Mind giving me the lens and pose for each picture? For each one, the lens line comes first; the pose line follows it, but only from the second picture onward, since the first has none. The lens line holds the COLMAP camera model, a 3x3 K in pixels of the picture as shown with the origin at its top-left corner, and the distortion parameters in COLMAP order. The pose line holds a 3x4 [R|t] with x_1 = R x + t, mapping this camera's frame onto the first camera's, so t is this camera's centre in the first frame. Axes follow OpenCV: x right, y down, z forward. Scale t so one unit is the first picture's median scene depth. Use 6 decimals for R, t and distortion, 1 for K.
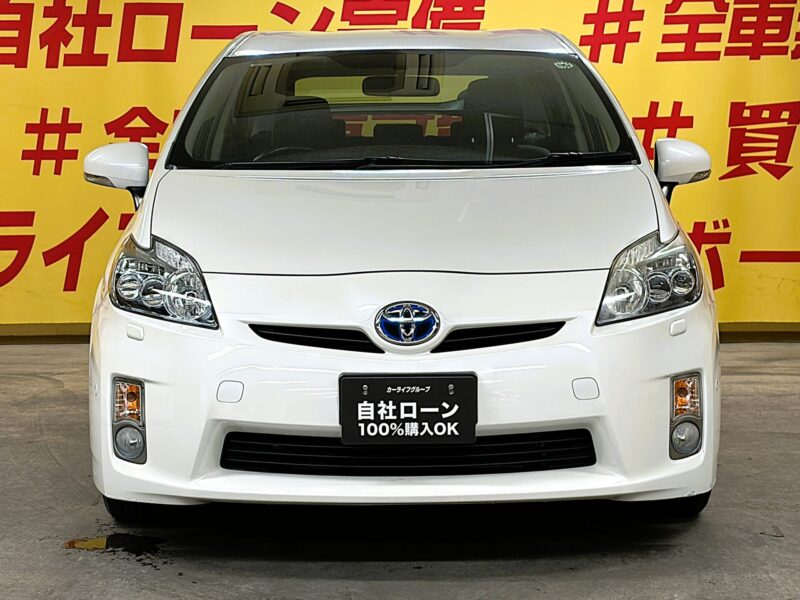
lens RADIAL K [[1894.3, 0, 407.5], [0, 1894.3, 302.0], [0, 0, 1]] dist [0.272294, -0.318608]
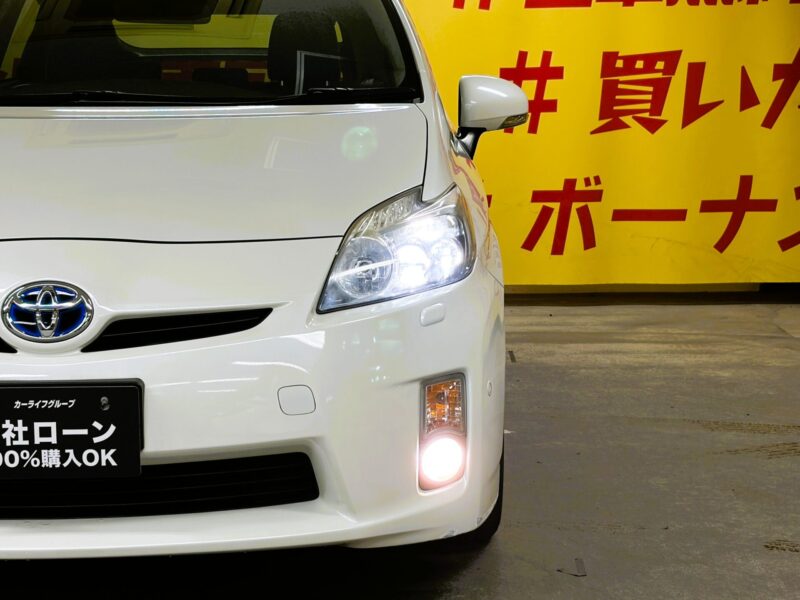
lens RADIAL K [[1597.7, 0, 399.6], [0, 1597.7, 310.5], [0, 0, 1]] dist [0.267362, -0.247203]
pose [[1.000000, 0.000183, -0.000384, 0.132638], [-0.000168, 0.999299, 0.037425, -0.012086], [0.000391, -0.037424, 0.999299, 0.379089]]
